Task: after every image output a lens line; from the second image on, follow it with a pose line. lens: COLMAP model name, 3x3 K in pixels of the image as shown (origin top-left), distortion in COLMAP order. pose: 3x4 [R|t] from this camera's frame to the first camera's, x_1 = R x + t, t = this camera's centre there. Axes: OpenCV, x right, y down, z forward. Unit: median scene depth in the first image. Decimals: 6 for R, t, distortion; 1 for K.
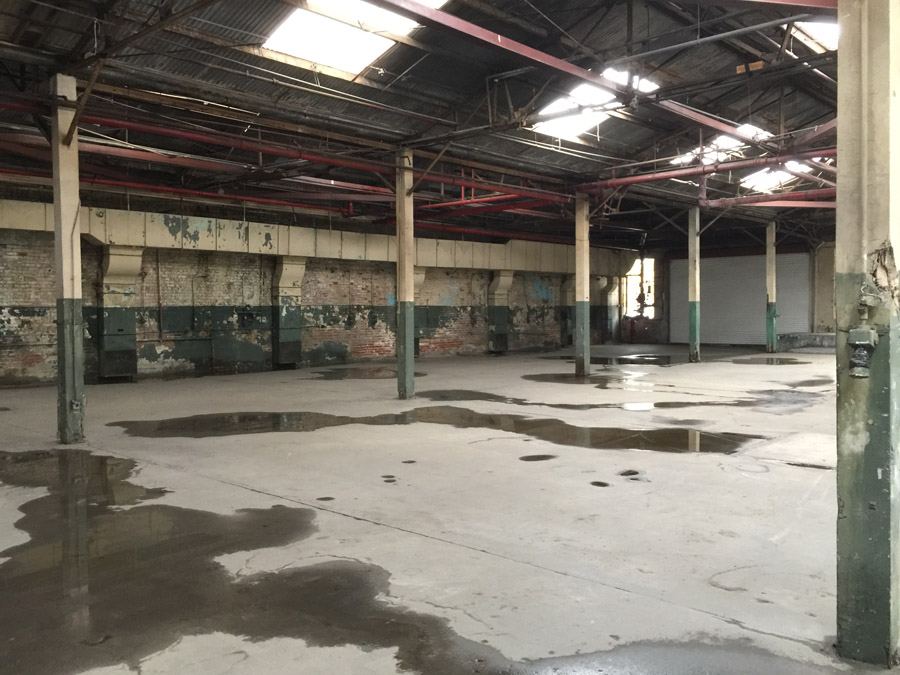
lens RADIAL K [[777.8, 0, 451.3], [0, 777.8, 329.9], [0, 0, 1]] dist [0.095309, -0.138378]
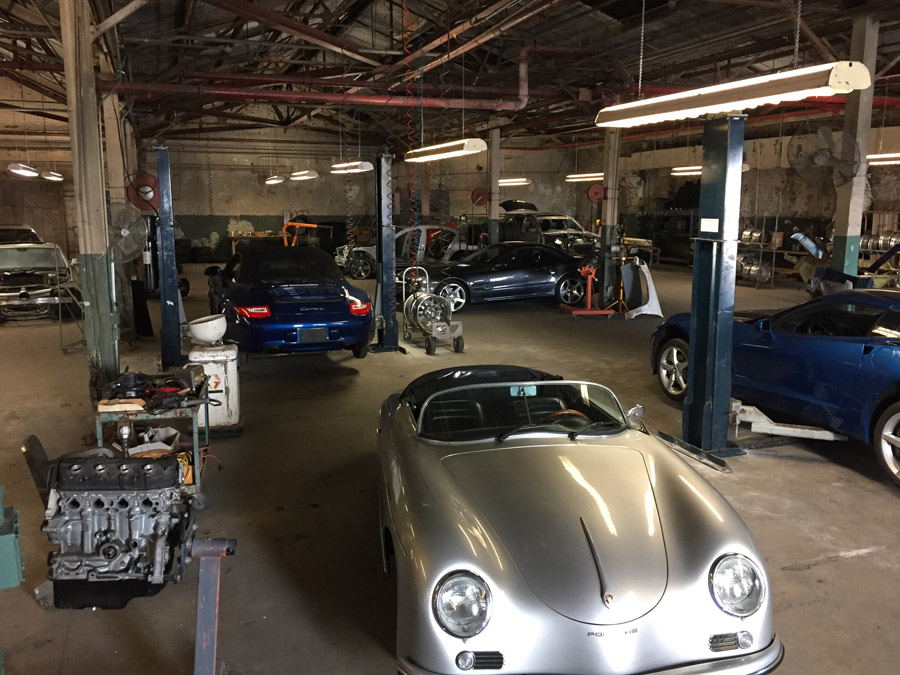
lens RADIAL K [[777.8, 0, 451.3], [0, 777.8, 329.9], [0, 0, 1]] dist [0.095309, -0.138378]
pose [[-0.464931, 0.151909, -0.872217, 0.808616], [-0.020896, 0.983013, 0.182344, -0.059637], [0.885100, 0.103003, -0.453859, 0.989353]]
